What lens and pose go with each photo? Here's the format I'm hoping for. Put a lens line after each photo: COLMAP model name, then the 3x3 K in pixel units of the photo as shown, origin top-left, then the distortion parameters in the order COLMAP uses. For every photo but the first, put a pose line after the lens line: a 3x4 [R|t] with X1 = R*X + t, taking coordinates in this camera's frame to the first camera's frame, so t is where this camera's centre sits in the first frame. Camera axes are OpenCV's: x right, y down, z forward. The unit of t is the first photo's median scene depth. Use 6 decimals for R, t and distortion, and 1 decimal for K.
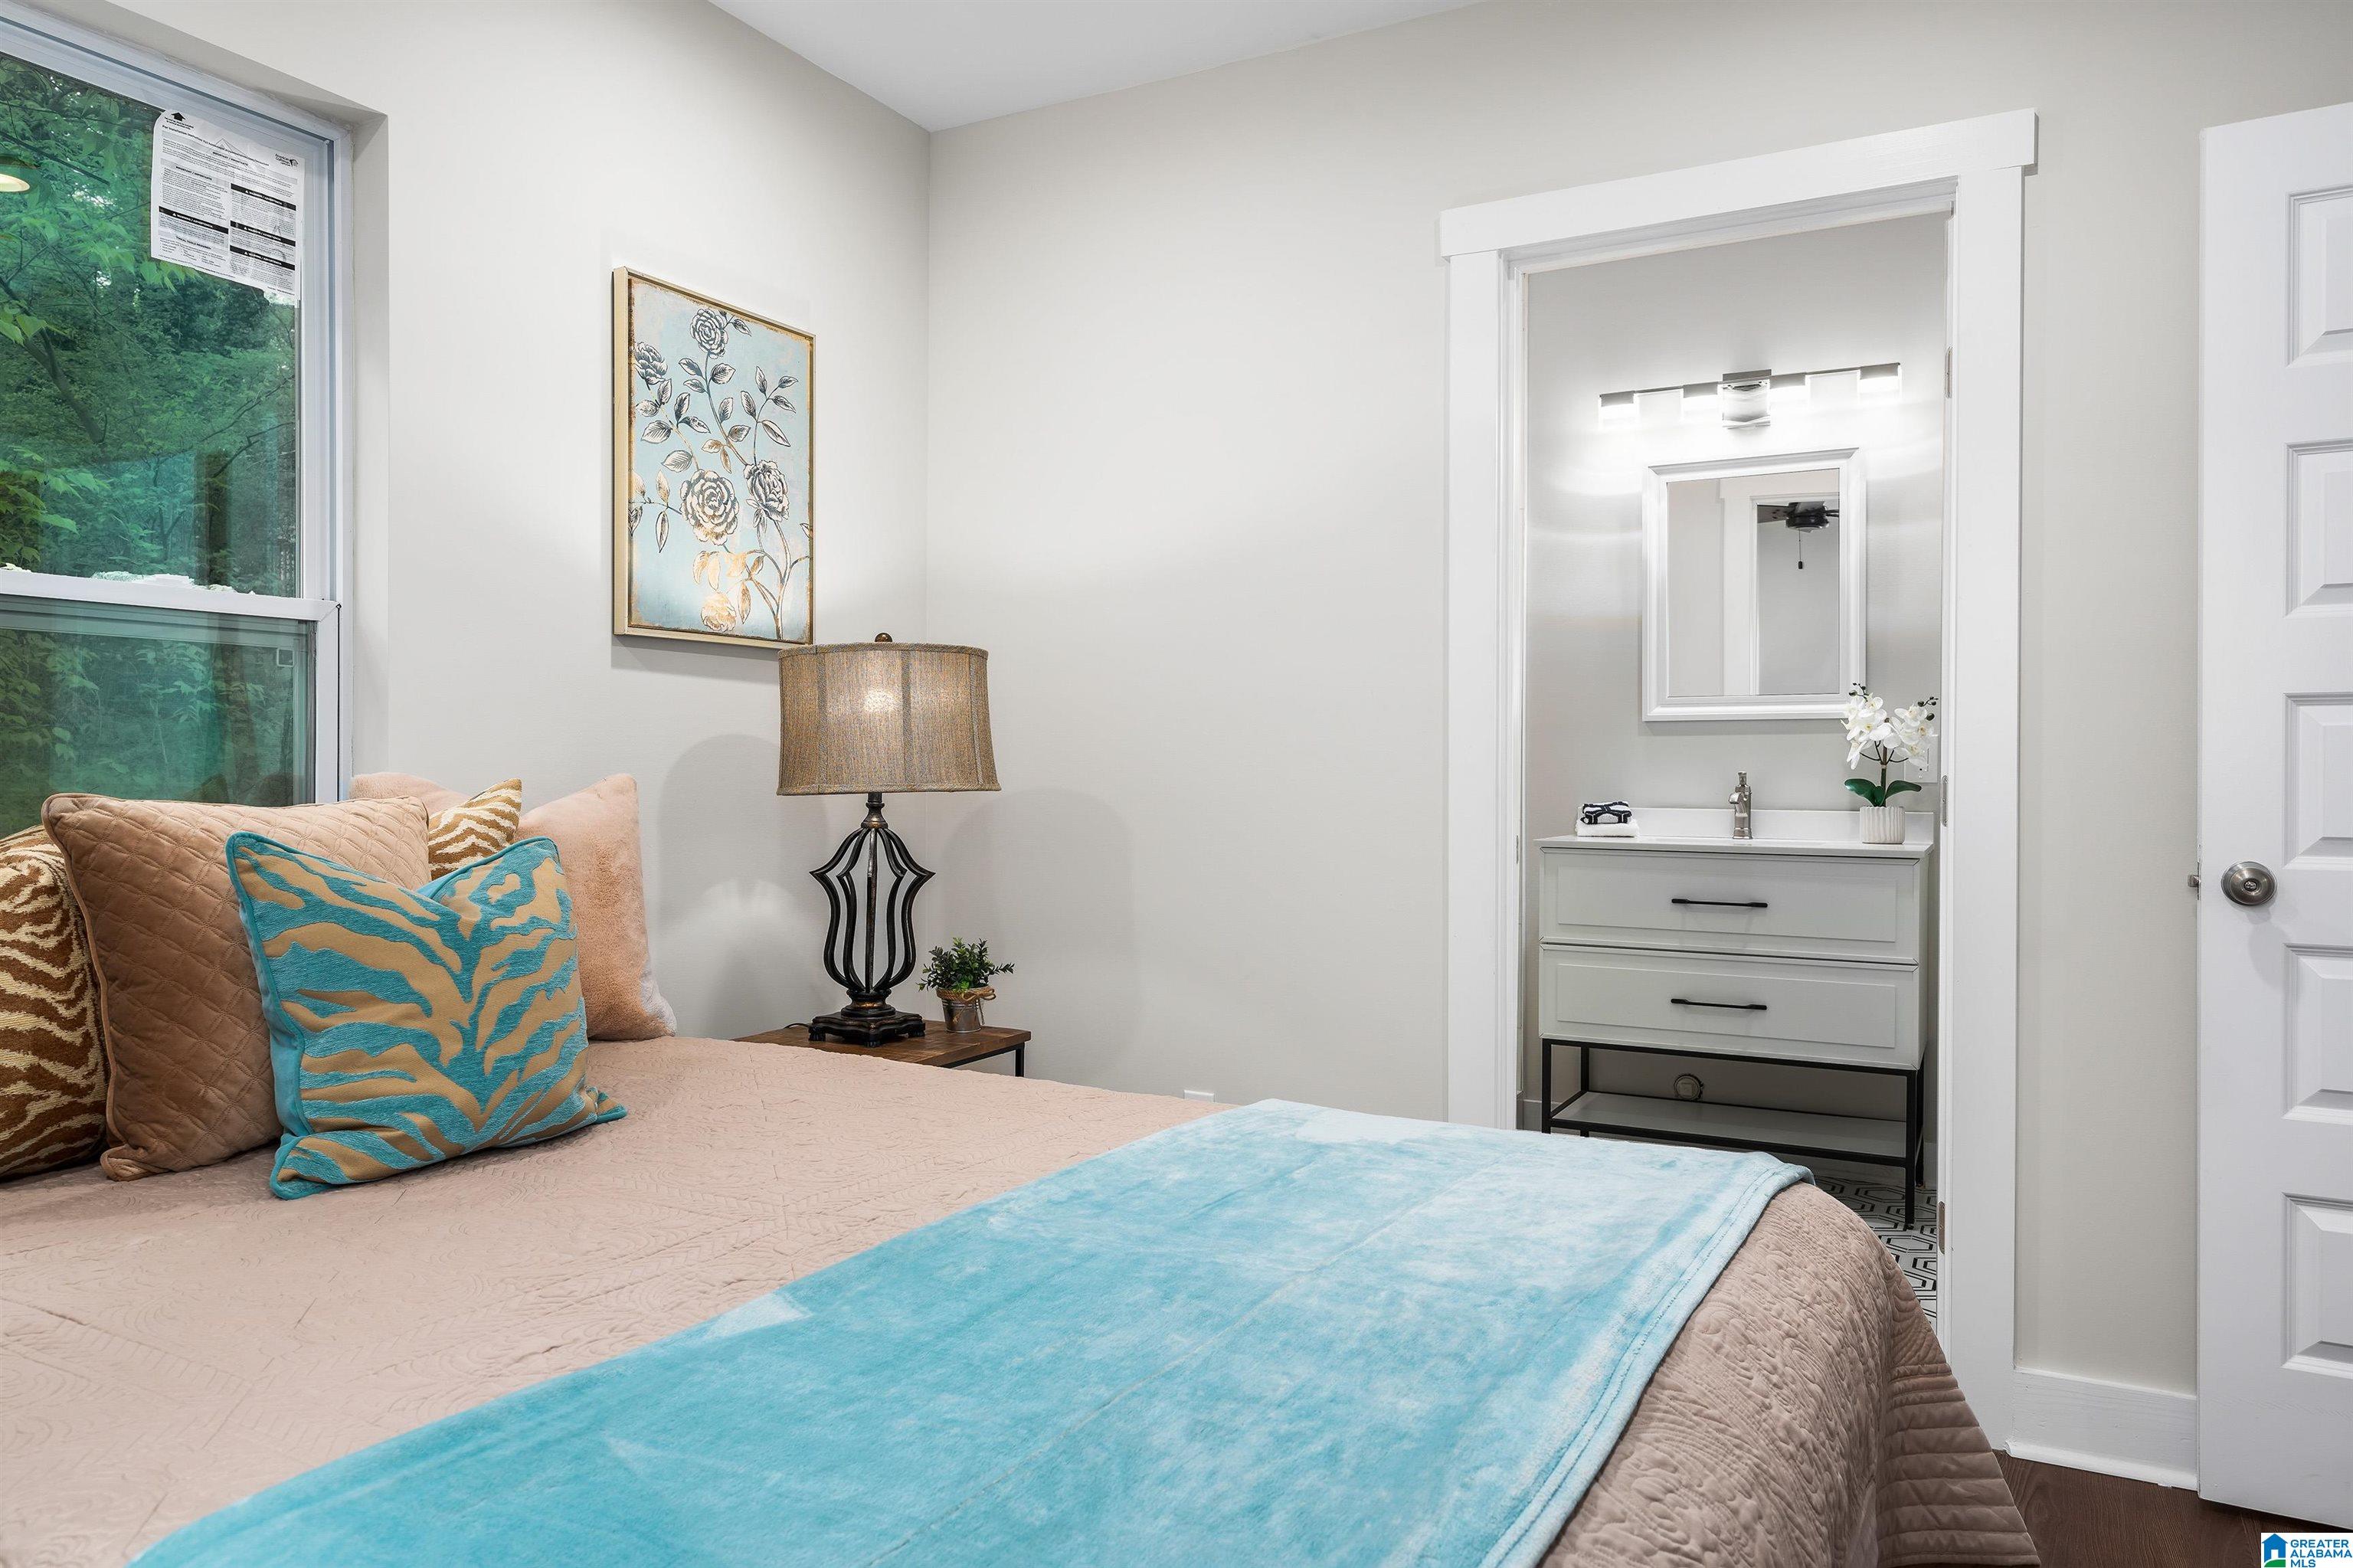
lens RADIAL K [[1611.8, 0, 1181.2], [0, 1611.8, 783.4], [0, 0, 1]] dist [0.018272, 0.000782]
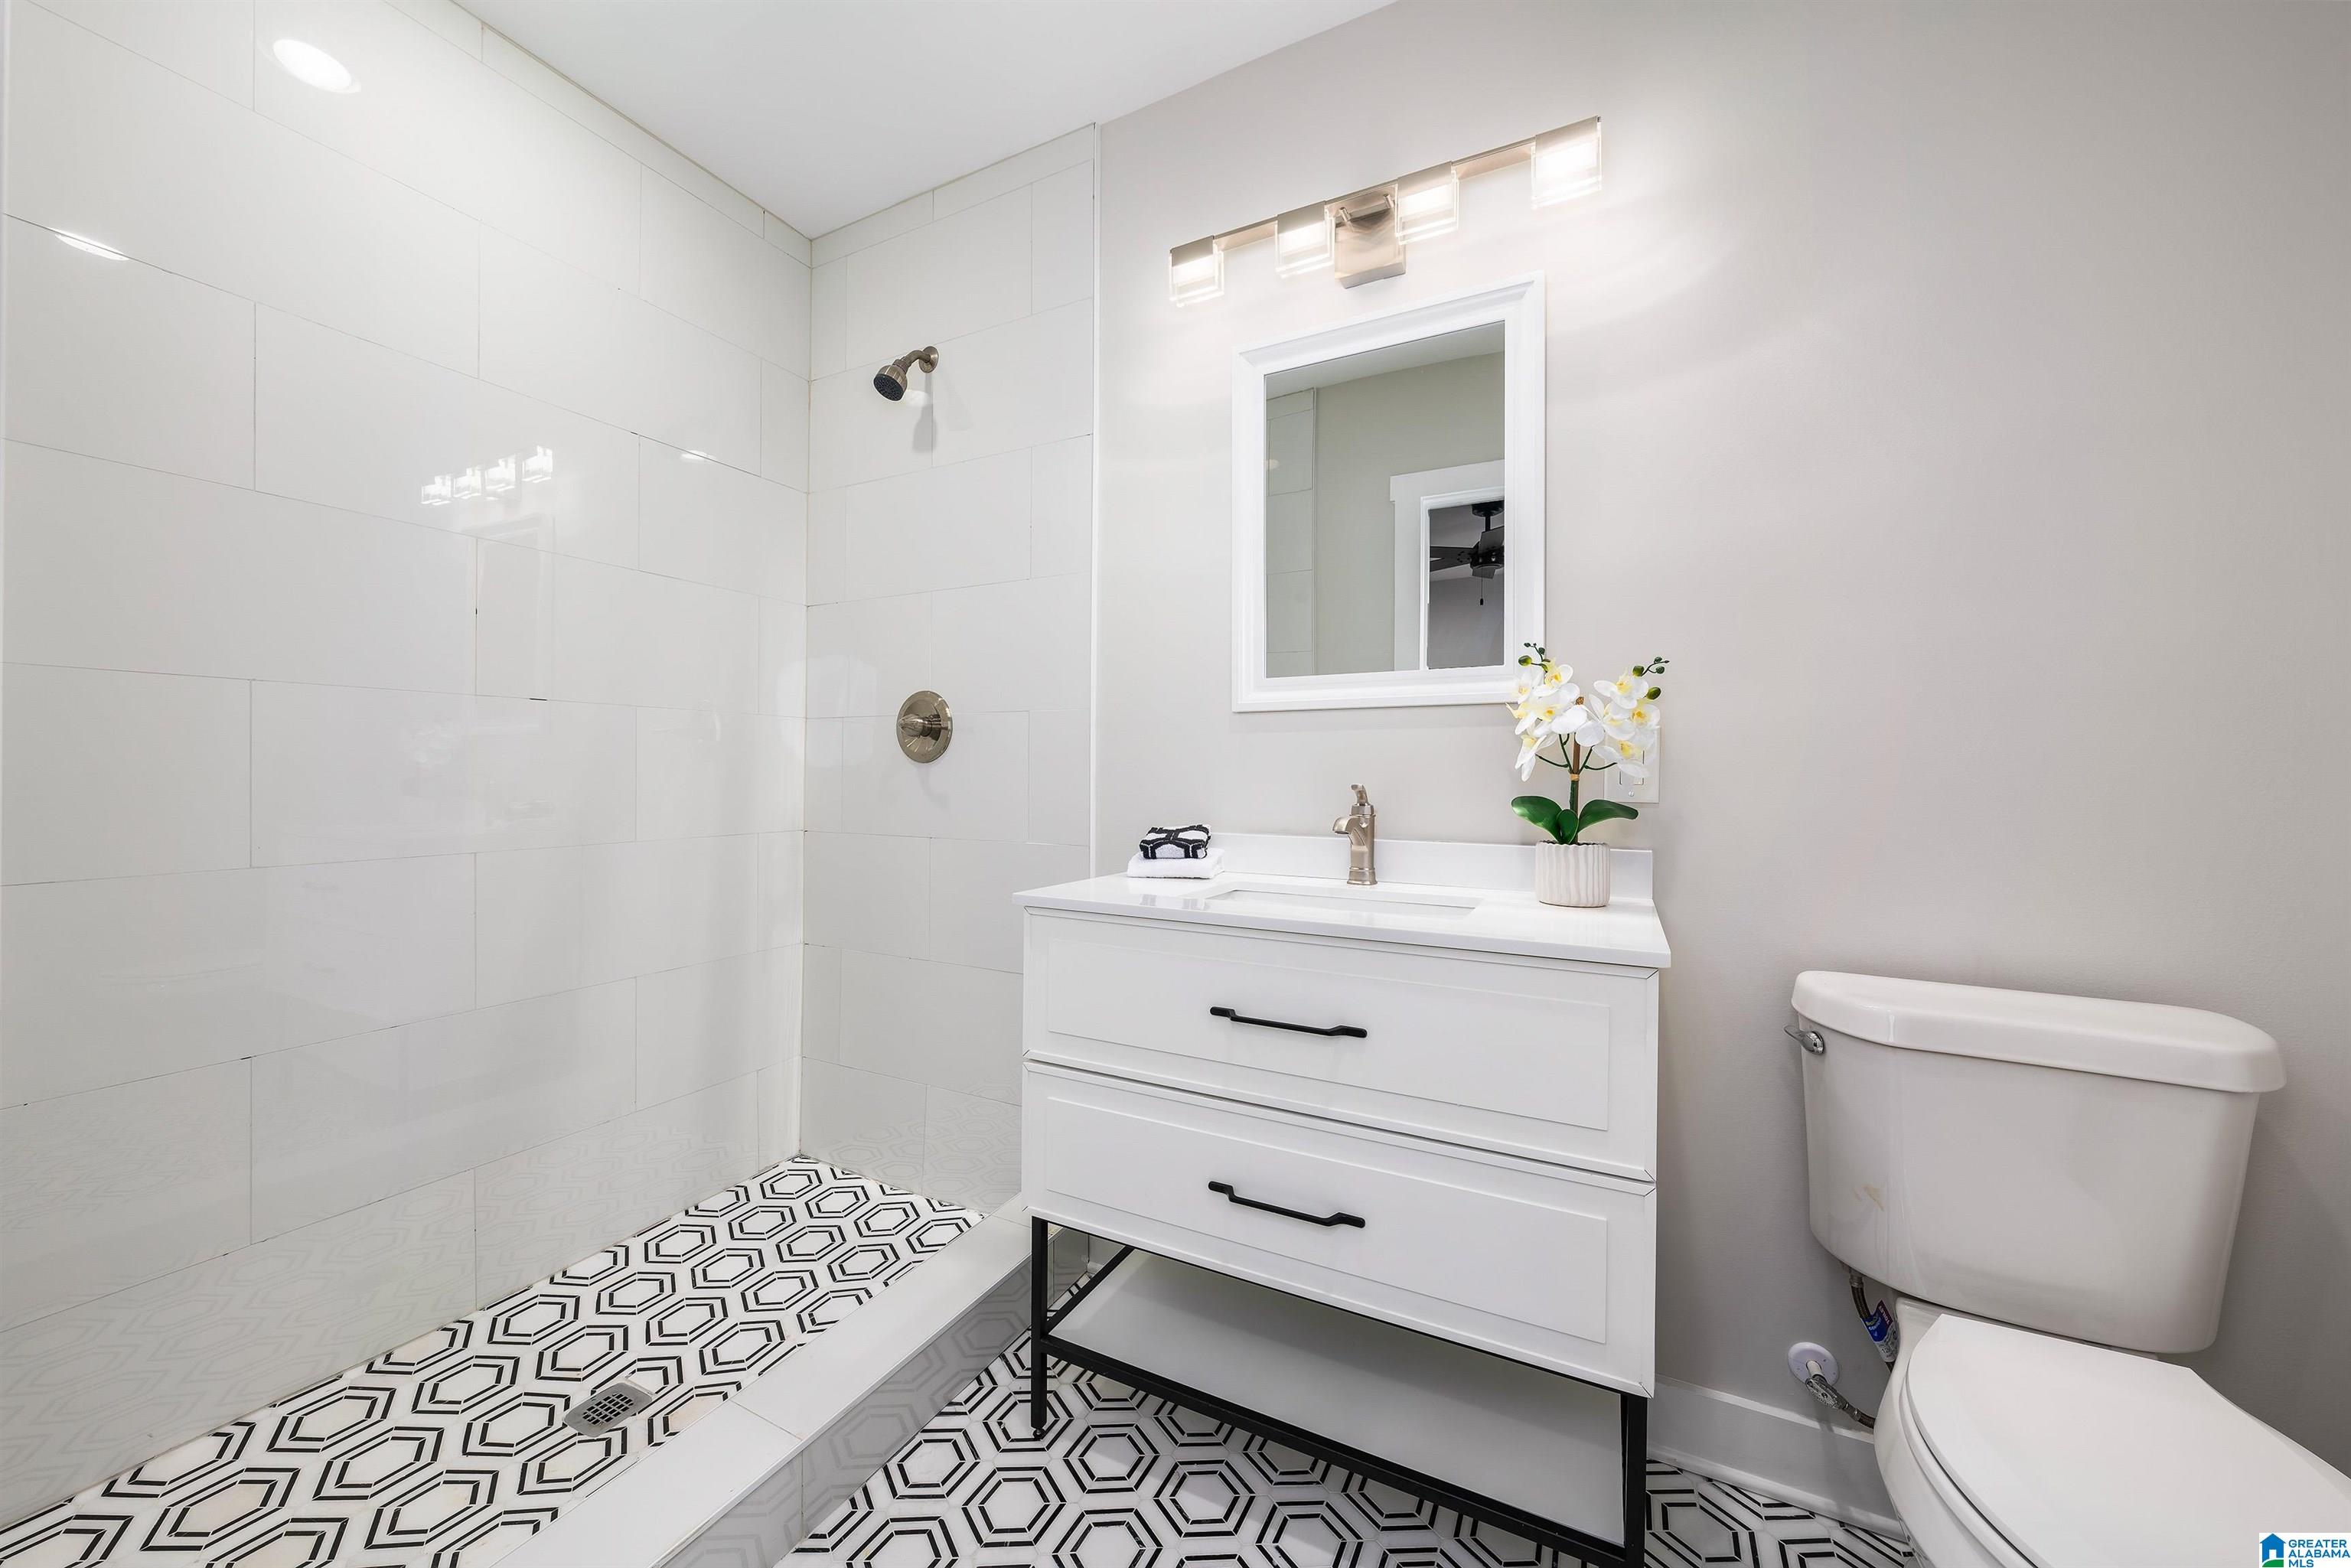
lens RADIAL K [[875.5, 0, 1174.4], [0, 875.5, 779.5], [0, 0, 1]] dist [-0.006304, -0.000039]
pose [[0.999995, 0.001882, 0.002516, 0.211037], [-0.001877, 0.999996, -0.001952, -0.006371], [-0.002519, 0.001948, 0.999995, 0.500588]]
